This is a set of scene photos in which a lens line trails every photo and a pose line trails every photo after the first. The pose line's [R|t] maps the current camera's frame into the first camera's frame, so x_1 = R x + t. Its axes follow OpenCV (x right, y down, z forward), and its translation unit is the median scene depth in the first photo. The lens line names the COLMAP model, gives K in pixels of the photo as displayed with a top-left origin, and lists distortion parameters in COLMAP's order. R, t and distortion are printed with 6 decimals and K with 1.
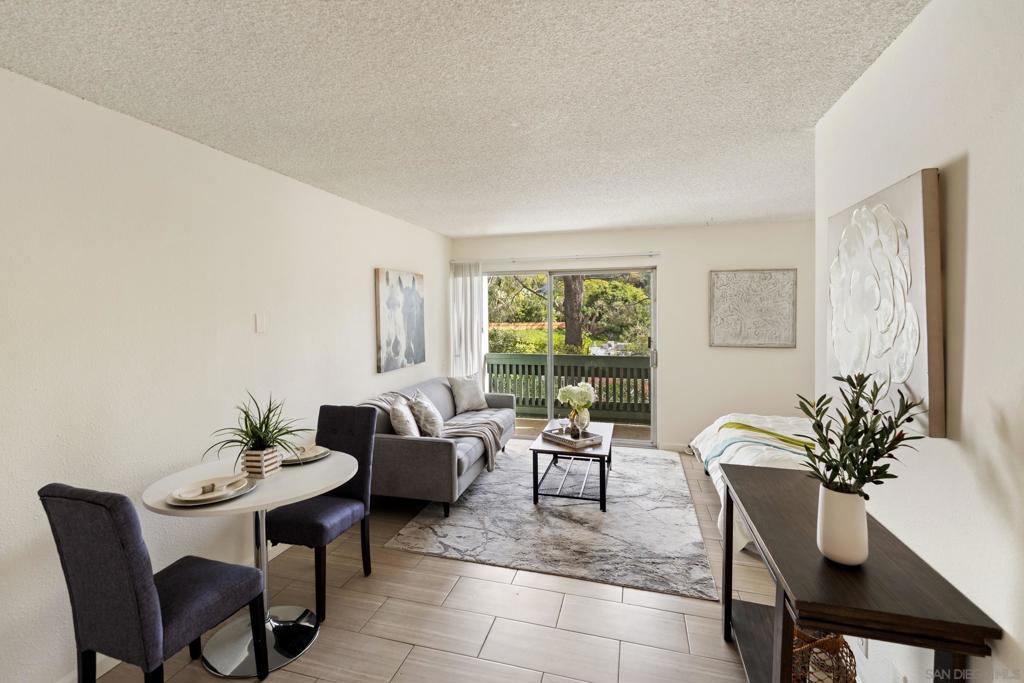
lens RADIAL K [[485.0, 0, 492.4], [0, 485.0, 315.0], [0, 0, 1]] dist [0.001989, 0.000094]
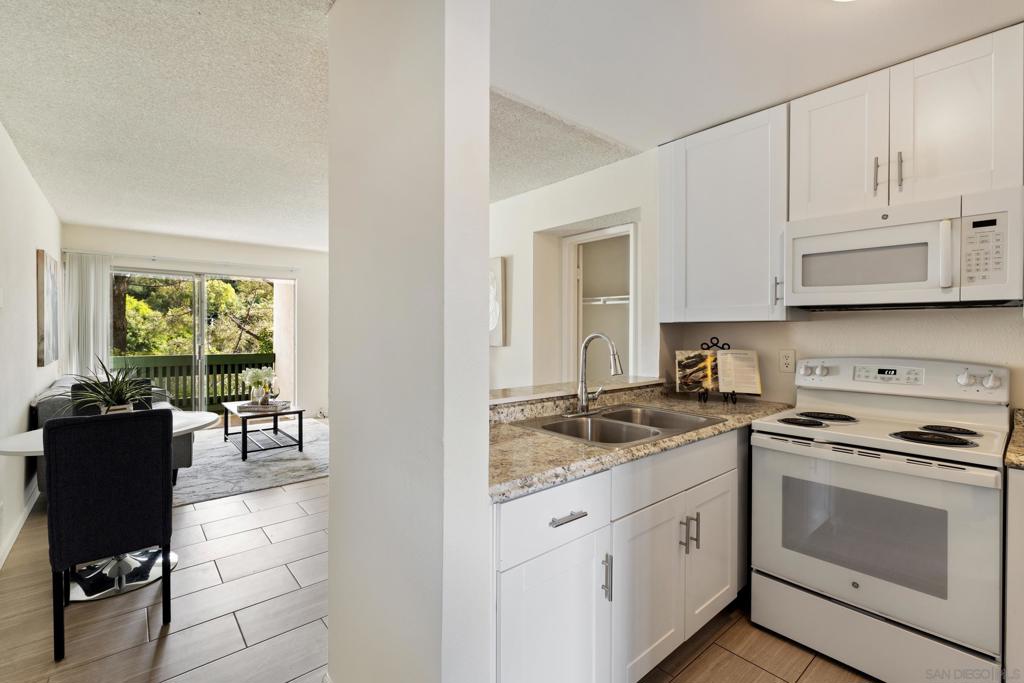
lens RADIAL K [[453.0, 0, 509.2], [0, 453.0, 331.8], [0, 0, 1]] dist [-0.000819, -0.000219]
pose [[0.542362, 0.005323, 0.840128, -0.517349], [-0.002597, 0.999986, -0.004659, 0.063213], [-0.840141, 0.000345, 0.542369, -0.197552]]
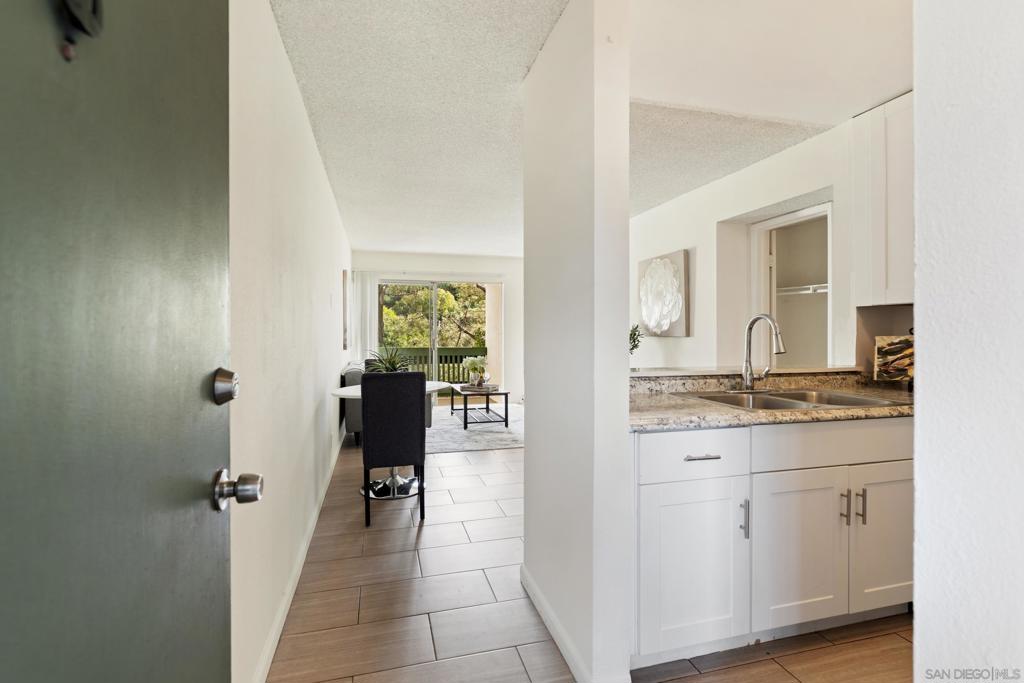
lens RADIAL K [[461.9, 0, 501.6], [0, 461.9, 331.7], [0, 0, 1]] dist [-0.000751, -0.000086]
pose [[0.850610, 0.005569, 0.525768, -0.587260], [-0.002267, 0.999973, -0.006924, 0.087639], [-0.525793, 0.004698, 0.850600, -0.312564]]
